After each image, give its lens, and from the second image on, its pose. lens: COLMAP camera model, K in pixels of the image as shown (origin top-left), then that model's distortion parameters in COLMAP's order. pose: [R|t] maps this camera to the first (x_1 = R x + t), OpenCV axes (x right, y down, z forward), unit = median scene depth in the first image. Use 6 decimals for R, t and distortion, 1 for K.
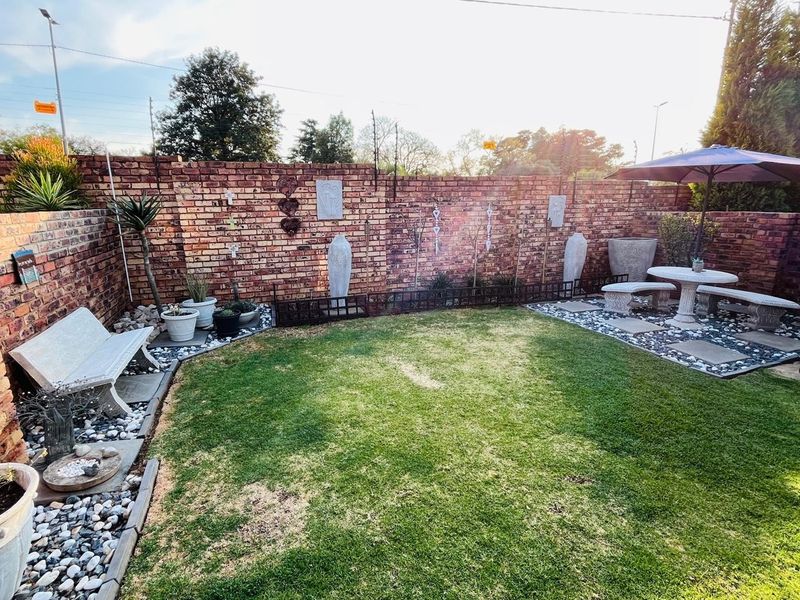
lens RADIAL K [[410.0, 0, 396.5], [0, 410.0, 295.4], [0, 0, 1]] dist [-0.001426, 0.000007]
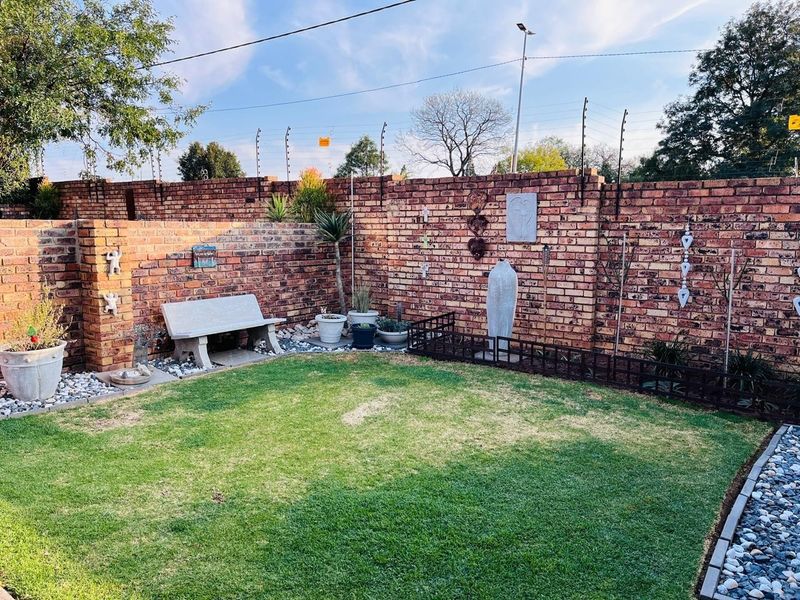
lens RADIAL K [[603.4, 0, 400.0], [0, 603.4, 300.0], [0, 0, 1]] dist [0.077788, -0.106874]
pose [[0.555061, 0.119245, -0.823218, 0.706749], [-0.200956, 0.979579, 0.006398, -0.038843], [0.807170, 0.161879, 0.567689, 0.177032]]
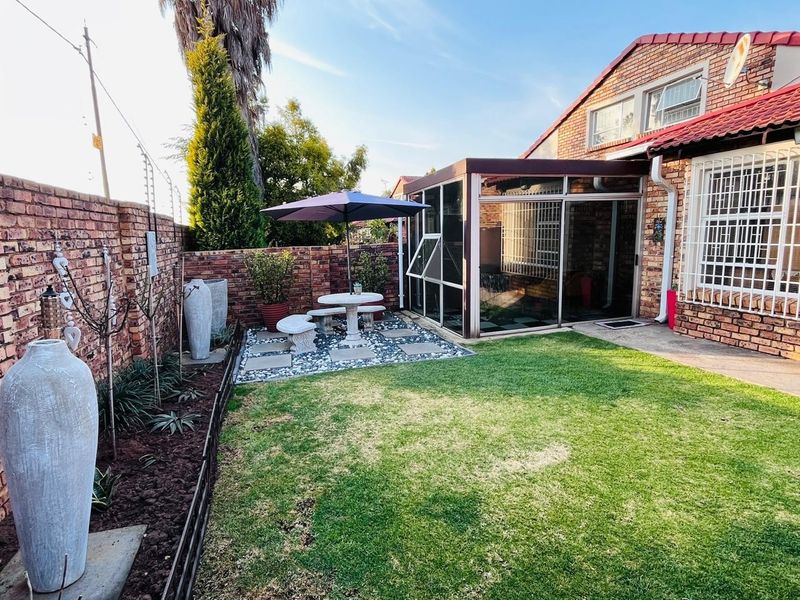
lens RADIAL K [[433.9, 0, 400.0], [0, 433.9, 300.0], [0, 0, 1]] dist [-0.002676, -0.000834]
pose [[0.042990, -0.139883, 0.989234, -0.427711], [0.247137, 0.960867, 0.125132, -0.146791], [-0.968026, 0.239097, 0.075878, 0.690083]]
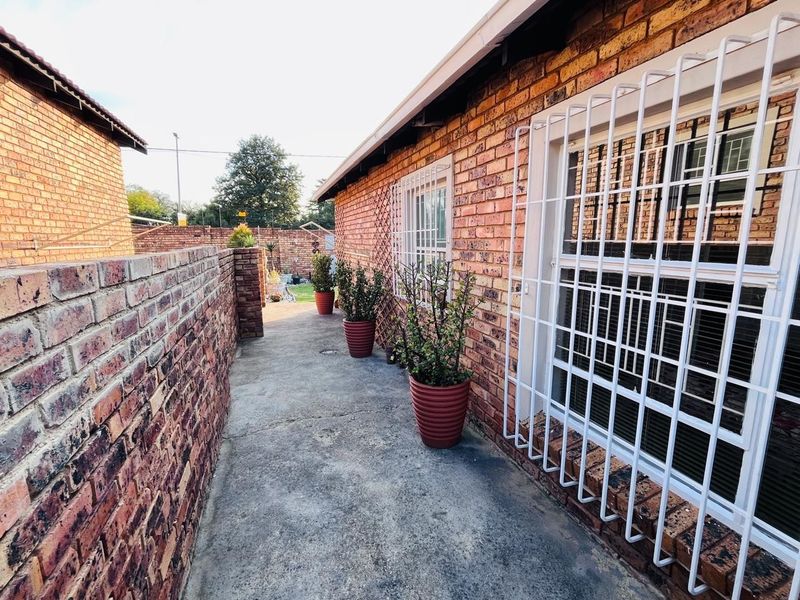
lens RADIAL K [[360.0, 0, 396.1], [0, 360.0, 296.7], [0, 0, 1]] dist [-0.002044, -0.000274]
pose [[0.999960, 0.008946, 0.000326, 0.306433], [-0.008905, 0.997773, -0.066101, 0.308825], [-0.000917, 0.066095, 0.997813, -1.499564]]
